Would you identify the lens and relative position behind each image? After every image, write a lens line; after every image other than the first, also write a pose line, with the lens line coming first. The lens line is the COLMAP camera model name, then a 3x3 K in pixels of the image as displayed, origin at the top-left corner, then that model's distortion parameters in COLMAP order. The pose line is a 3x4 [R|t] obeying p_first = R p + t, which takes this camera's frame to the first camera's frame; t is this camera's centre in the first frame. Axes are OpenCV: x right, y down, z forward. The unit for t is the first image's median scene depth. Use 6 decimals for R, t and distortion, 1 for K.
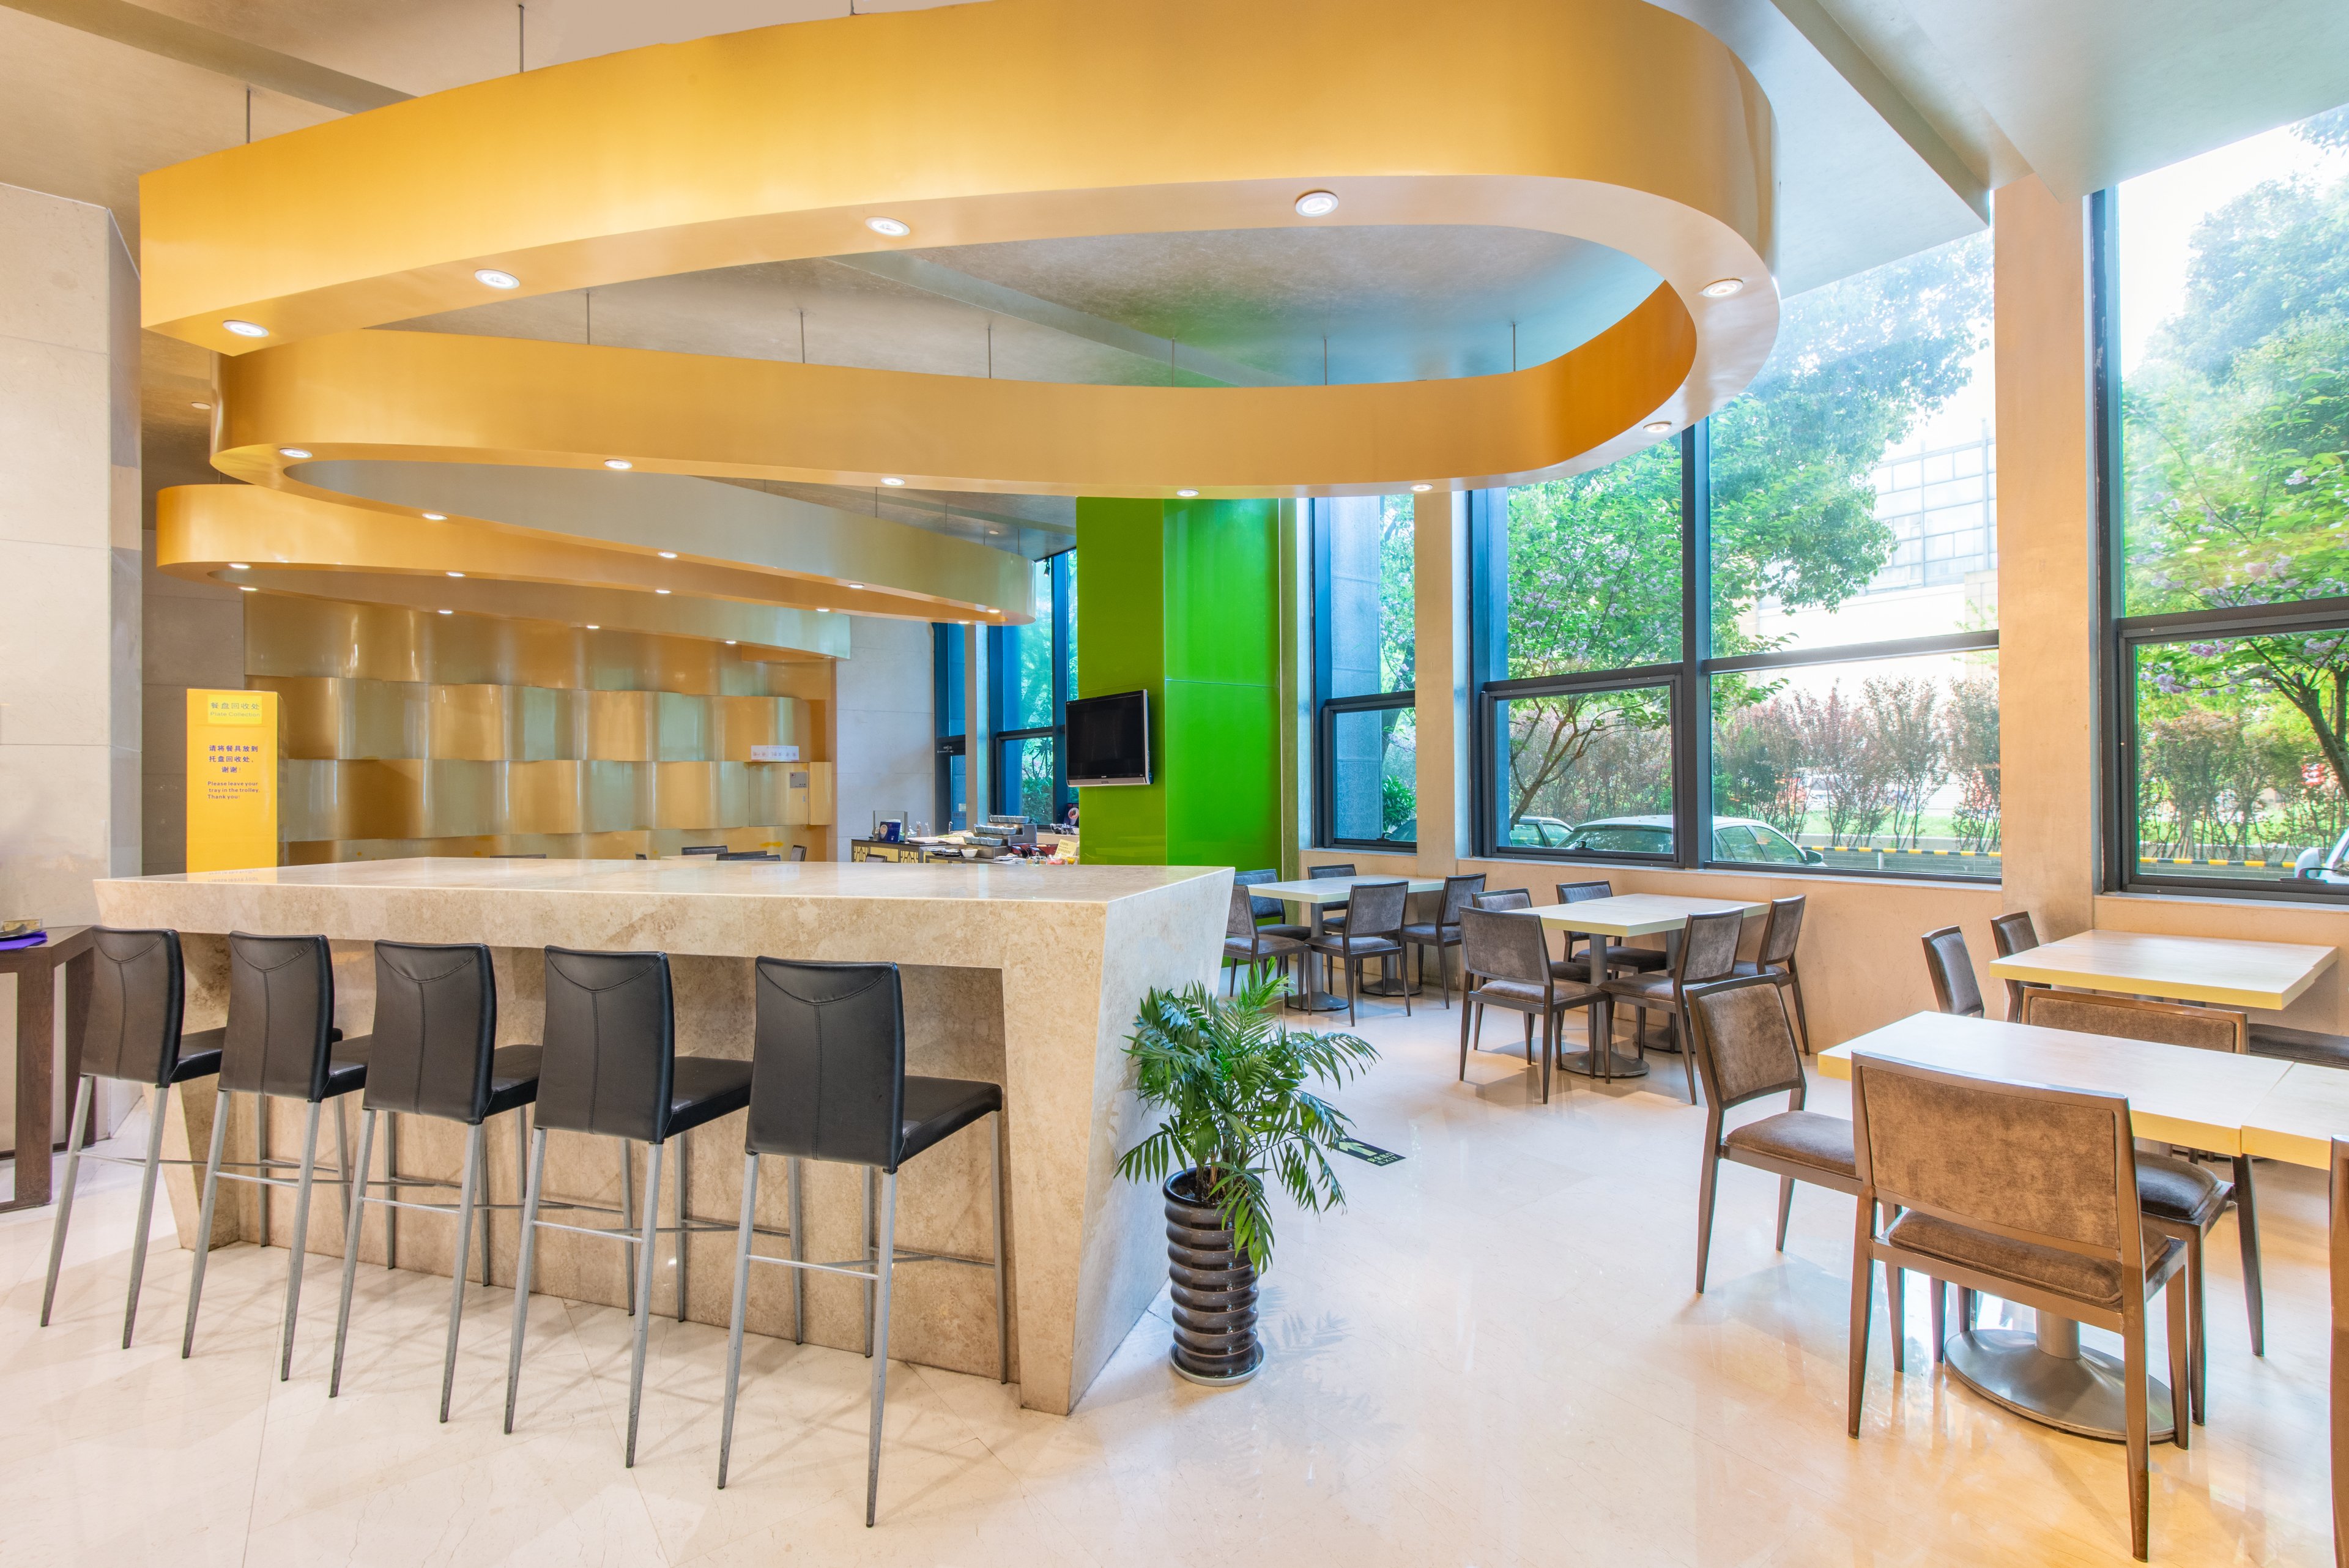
lens RADIAL K [[1027.7, 0, 1174.1], [0, 1027.7, 779.9], [0, 0, 1]] dist [-0.002242, -0.000795]
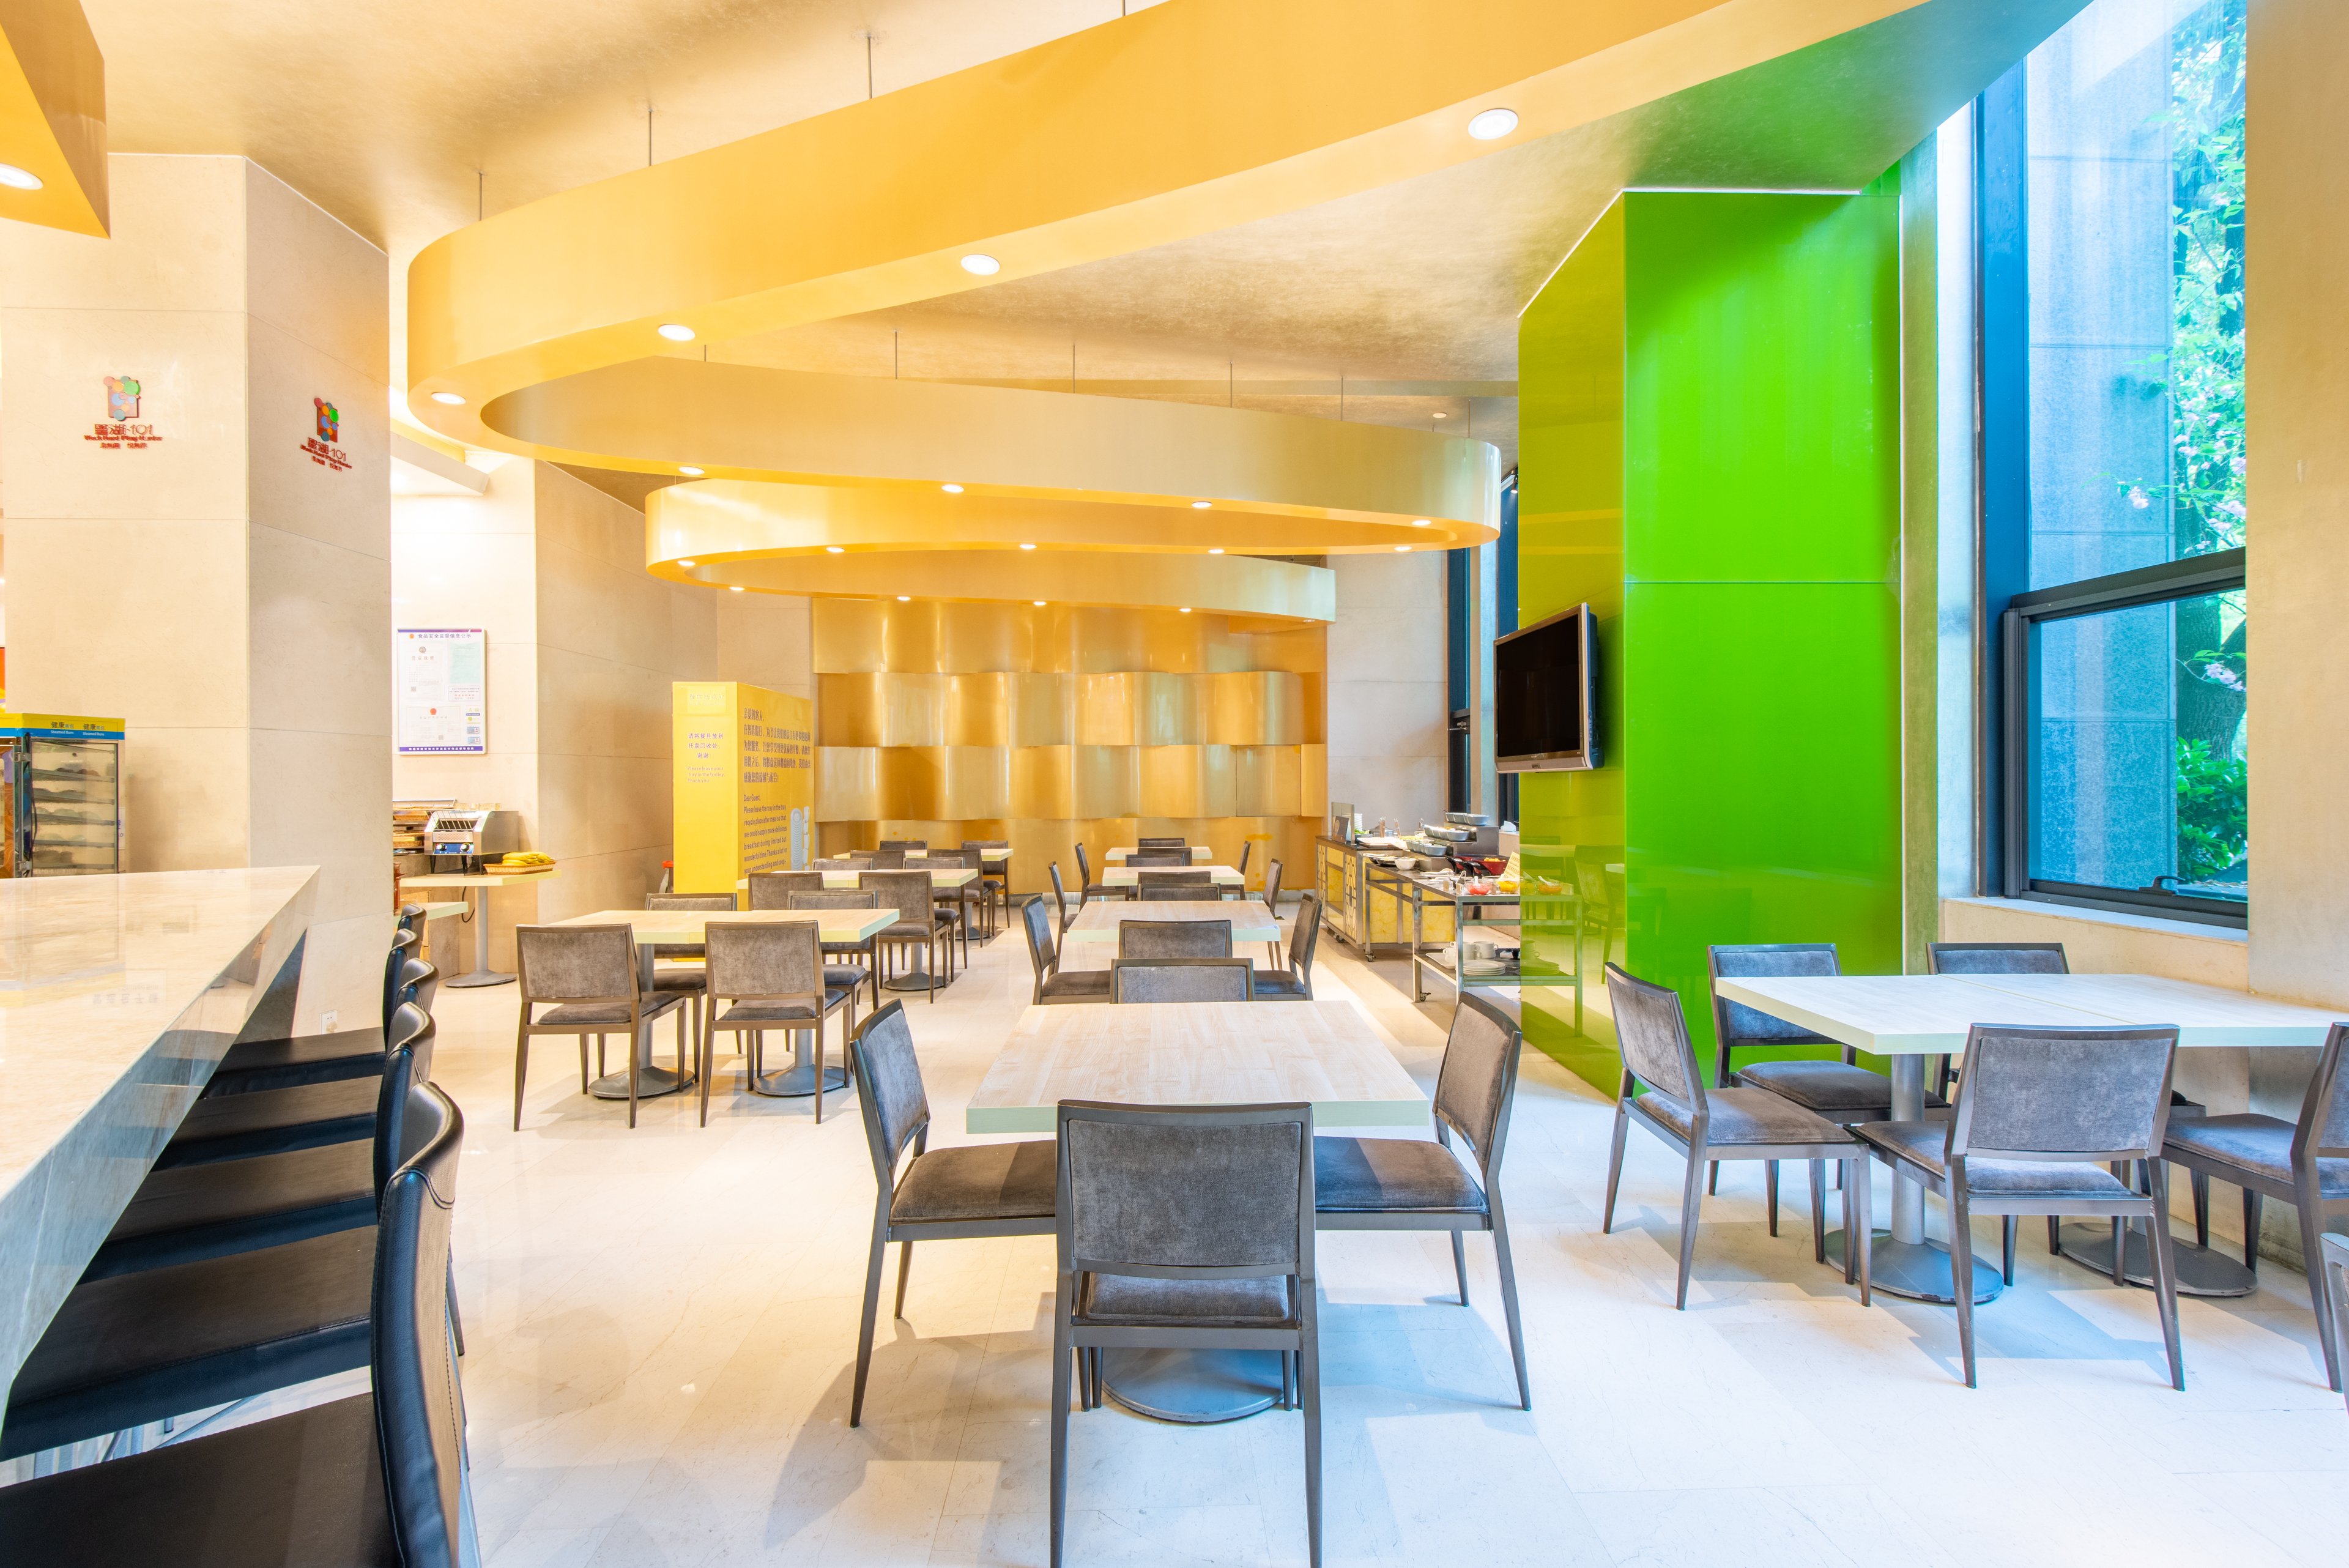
lens RADIAL K [[1027.7, 0, 1171.5], [0, 1027.7, 783.7], [0, 0, 1]] dist [-0.002242, -0.000795]
pose [[0.807815, 0.008010, -0.589382, 0.110391], [0.001401, 0.999879, 0.015510, 0.003566], [0.589434, -0.013354, 0.807706, 0.361217]]
